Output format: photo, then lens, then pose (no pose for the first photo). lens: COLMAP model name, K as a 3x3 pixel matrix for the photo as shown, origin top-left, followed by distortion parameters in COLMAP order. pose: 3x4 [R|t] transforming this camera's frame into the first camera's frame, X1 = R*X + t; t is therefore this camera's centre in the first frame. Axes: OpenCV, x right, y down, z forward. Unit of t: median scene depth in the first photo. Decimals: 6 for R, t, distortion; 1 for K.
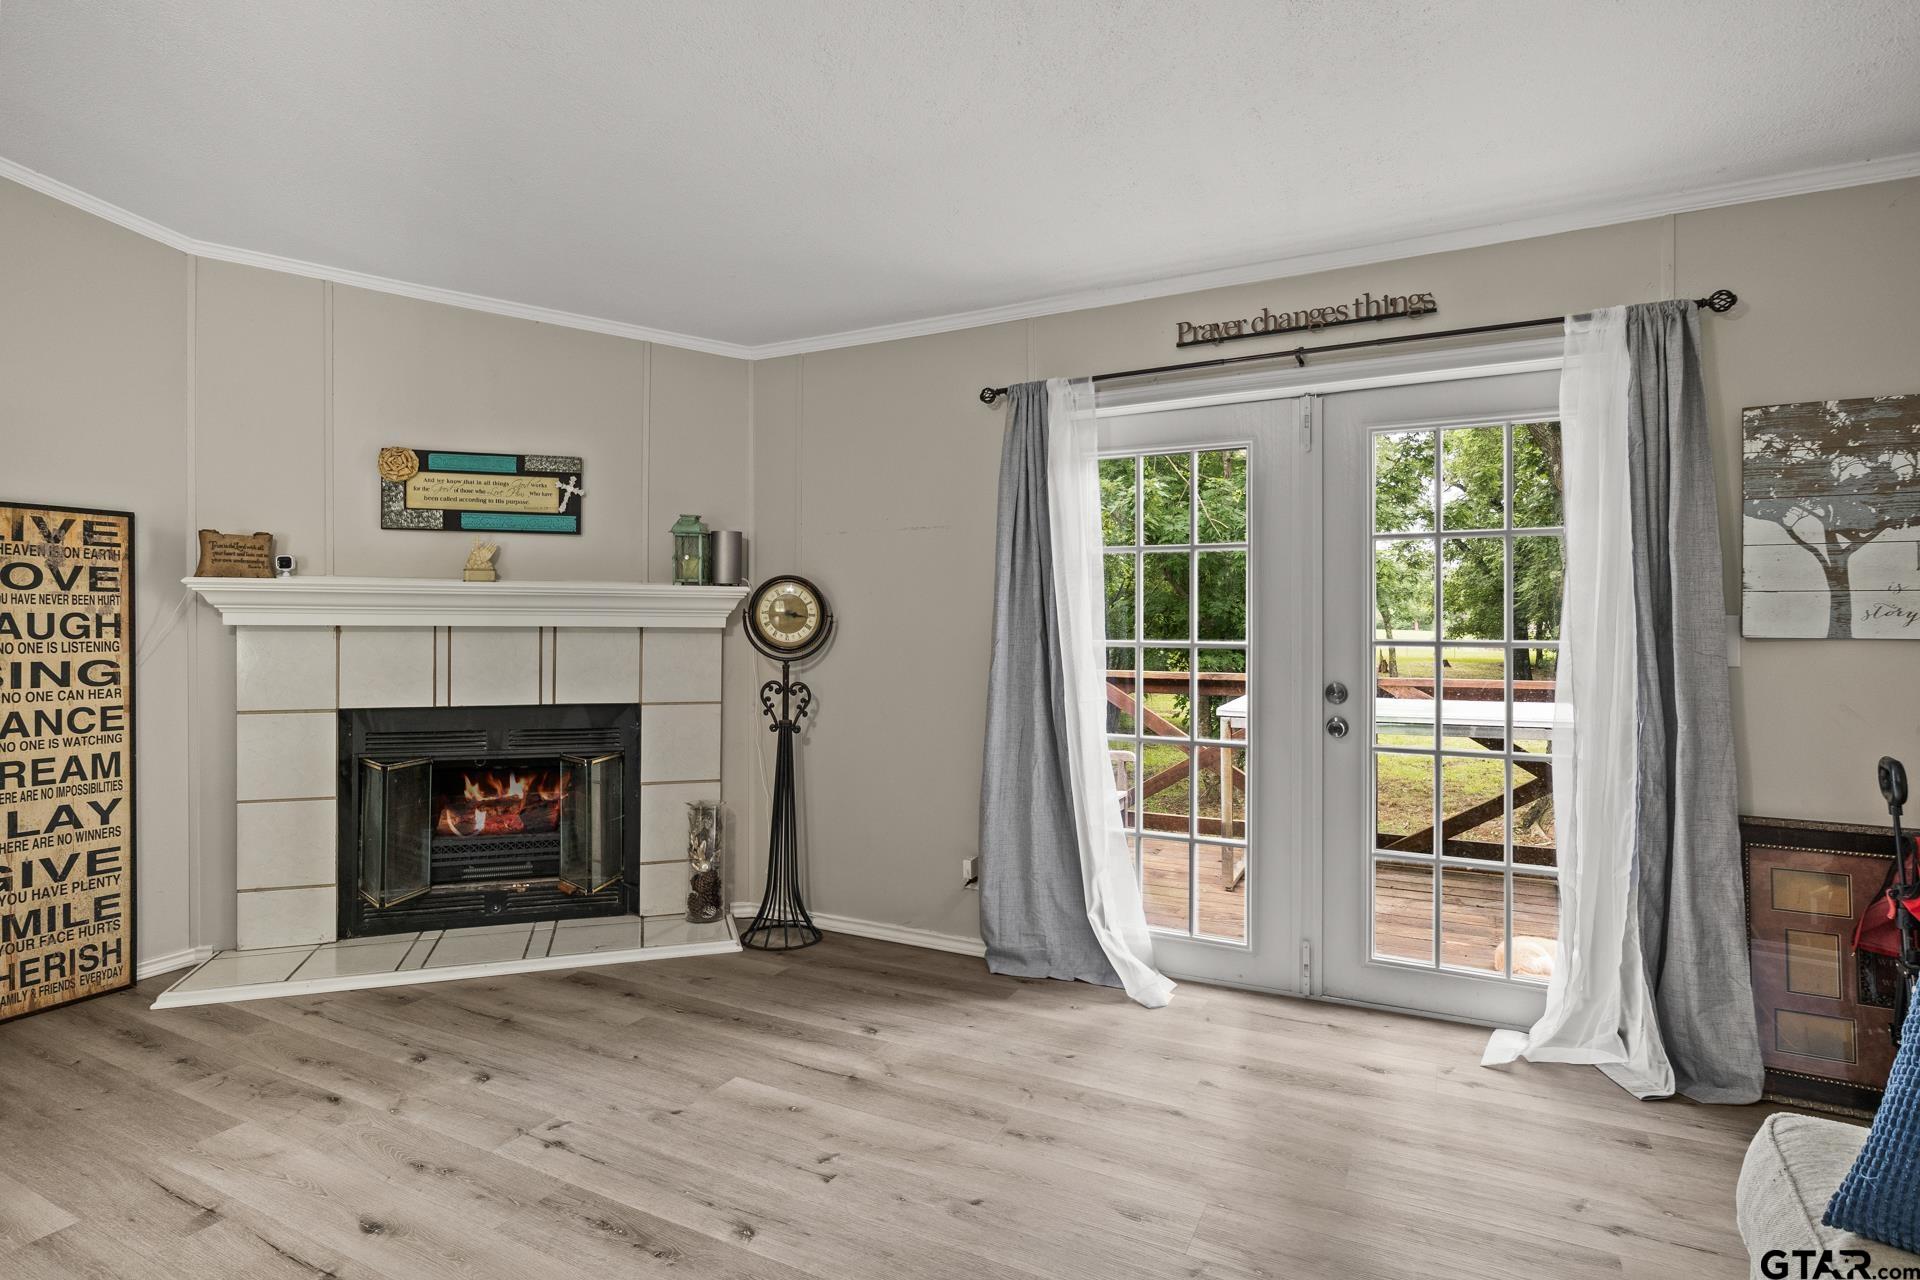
lens RADIAL K [[973.0, 0, 957.0], [0, 973.0, 619.5], [0, 0, 1]] dist [-0.006251, -0.000472]
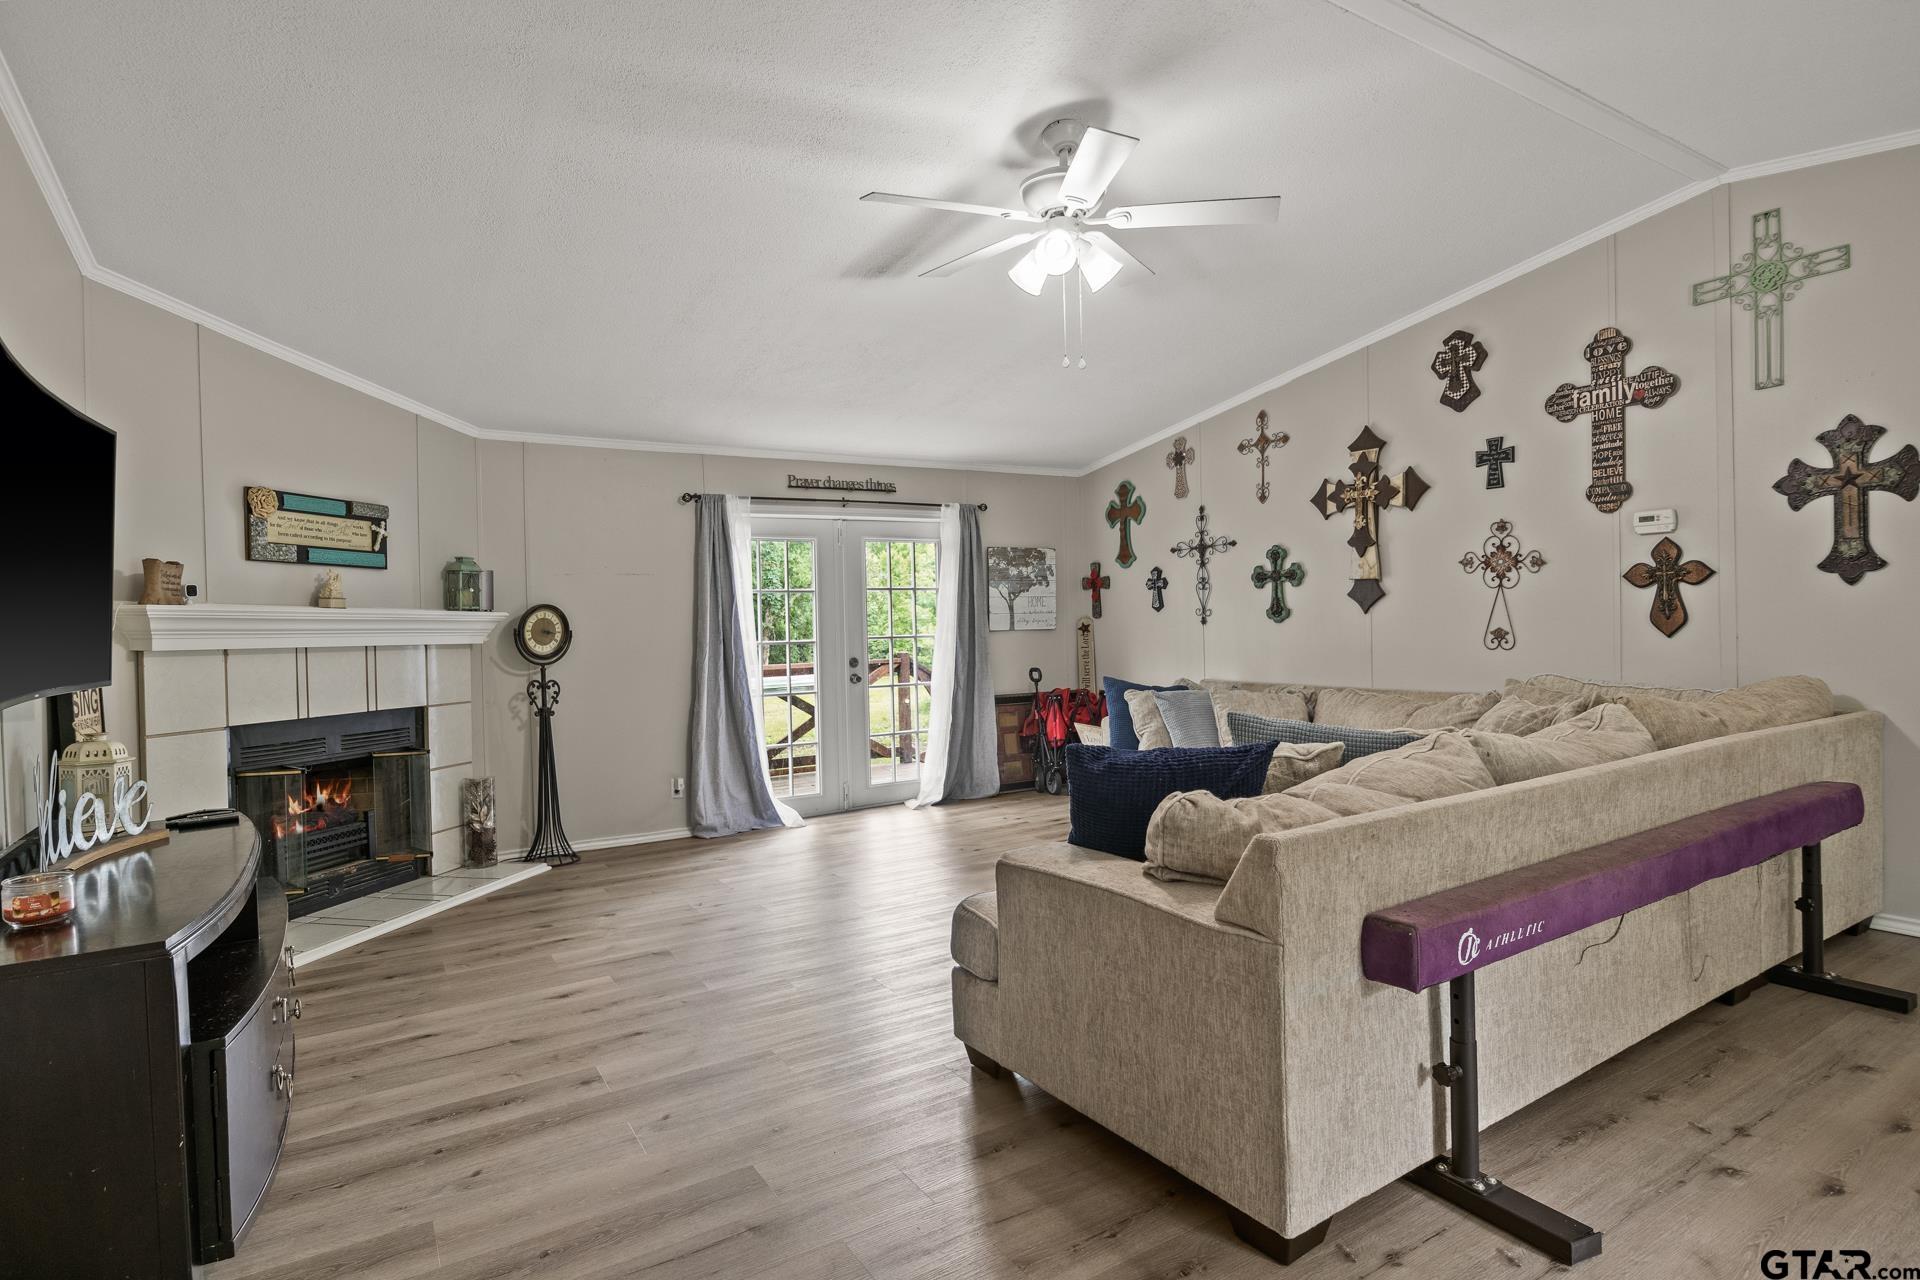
lens RADIAL K [[973.0, 0, 966.8], [0, 973.0, 648.3], [0, 0, 1]] dist [-0.006251, -0.000472]
pose [[0.514104, -0.033968, 0.857055, -1.163445], [0.026379, 0.999369, 0.023785, 0.001228], [-0.857322, 0.010381, 0.514676, -0.266310]]
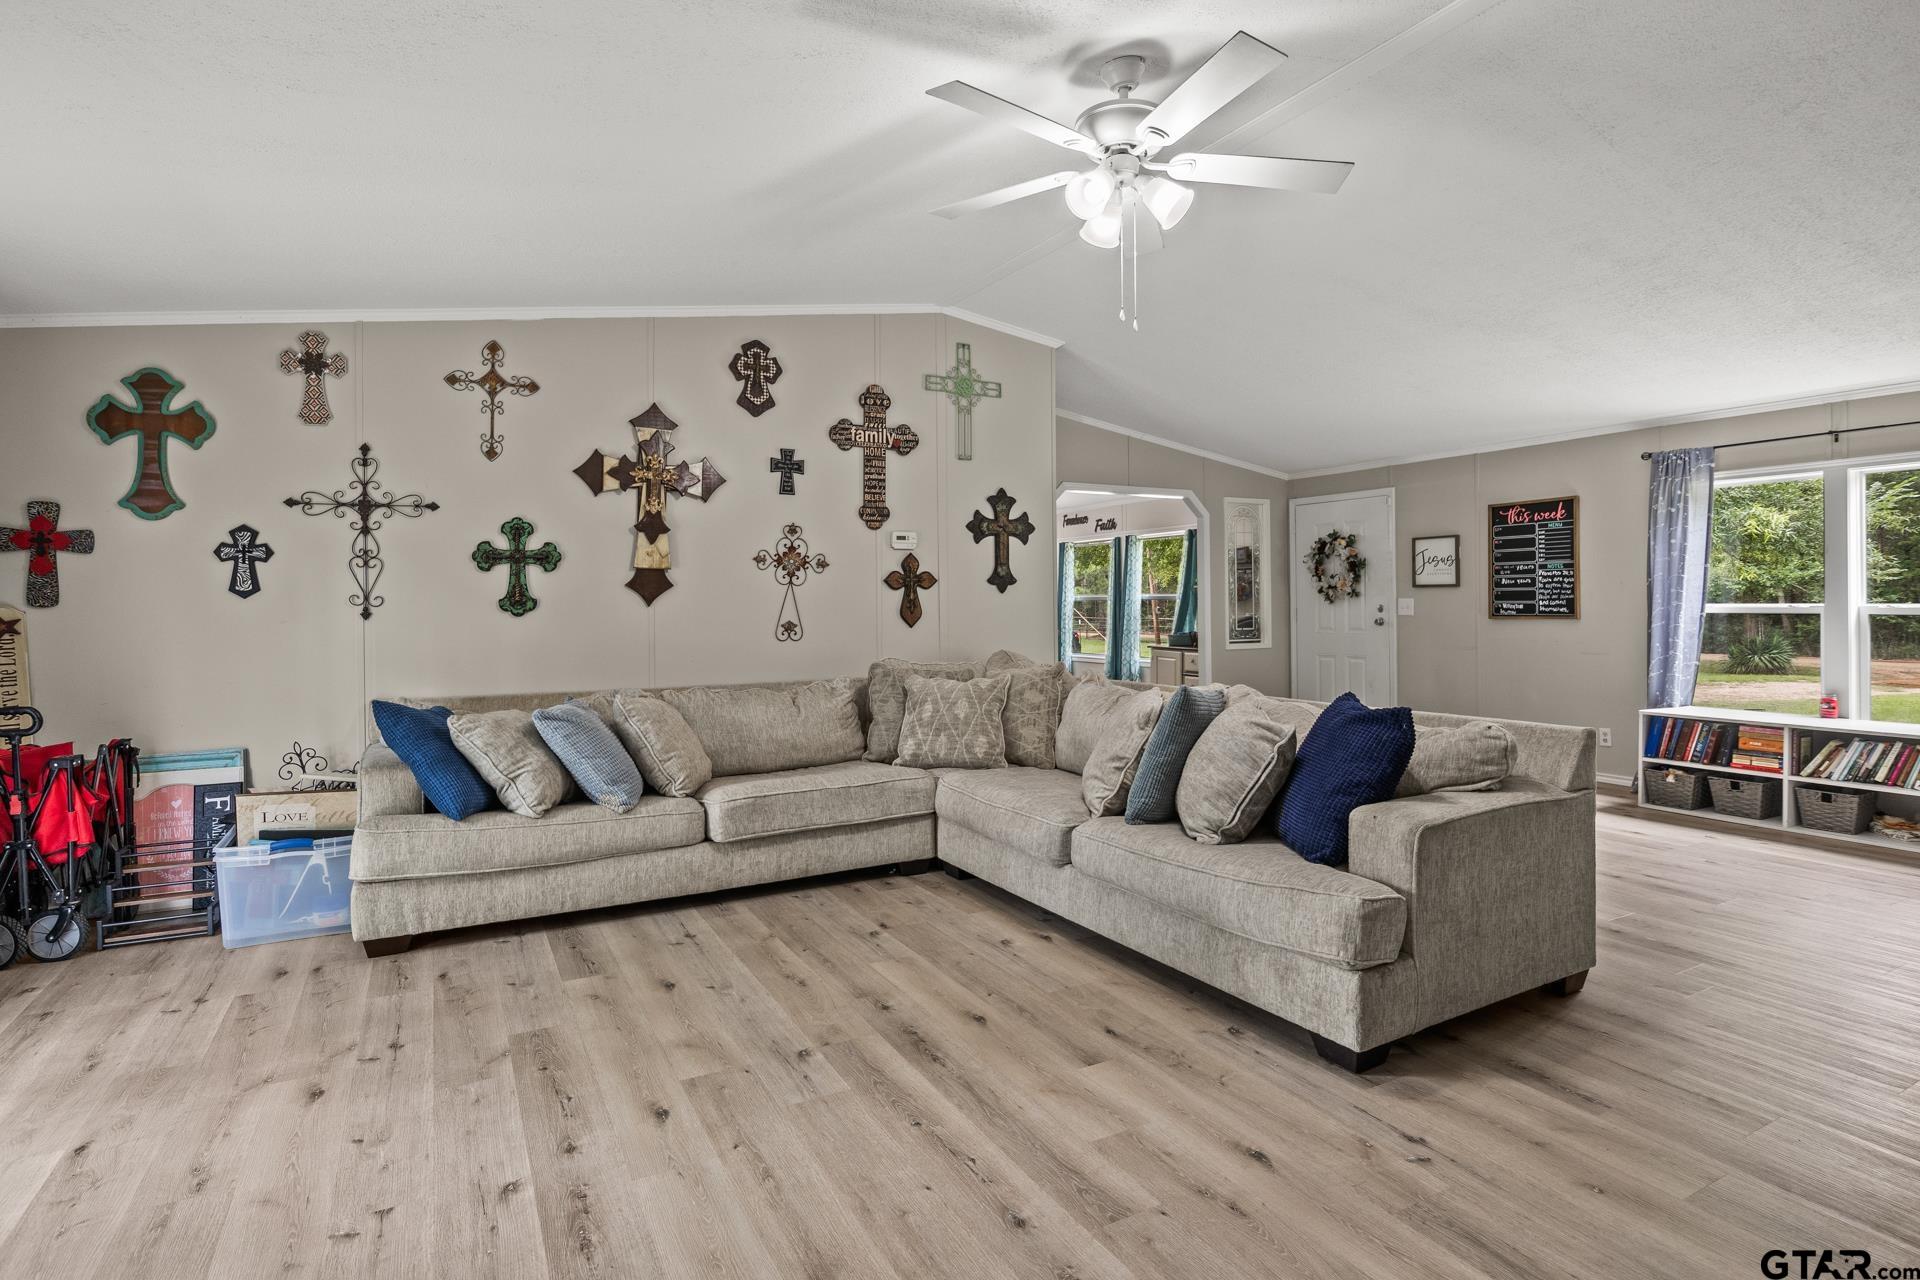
lens RADIAL K [[973.0, 0, 956.9], [0, 973.0, 603.5], [0, 0, 1]] dist [-0.006251, -0.000472]
pose [[-0.818160, 0.010236, 0.574900, -0.681279], [0.011728, 0.999931, -0.001113, 0.002117], [-0.574871, 0.005832, -0.818223, 0.886920]]
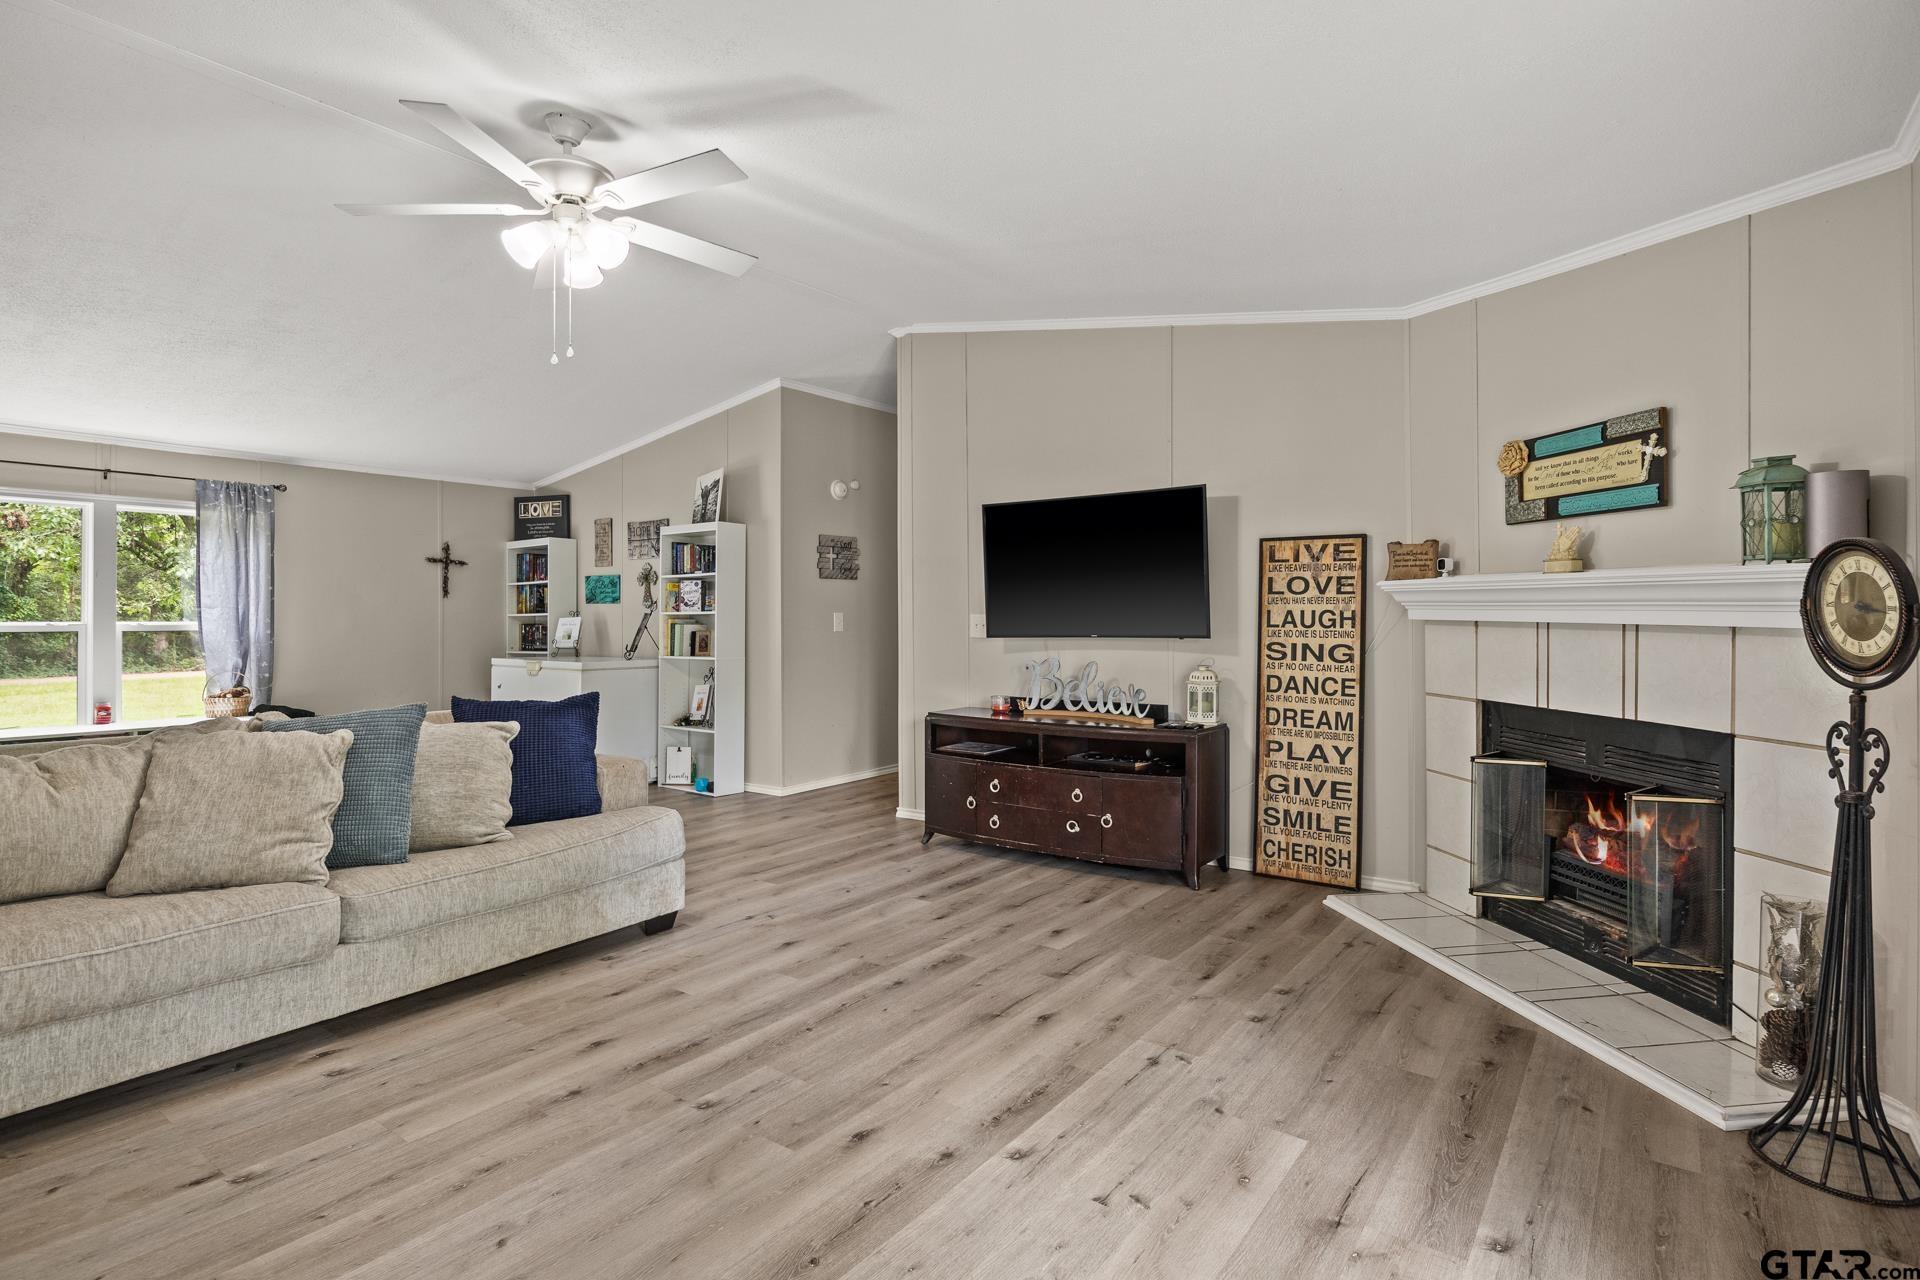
lens RADIAL K [[973.0, 0, 963.9], [0, 973.0, 614.2], [0, 0, 1]] dist [-0.006251, -0.000472]
pose [[-0.159144, 0.000678, -0.987255, 0.513280], [-0.001523, 0.999998, 0.000932, -0.000987], [0.987254, 0.001652, -0.159143, 0.629021]]
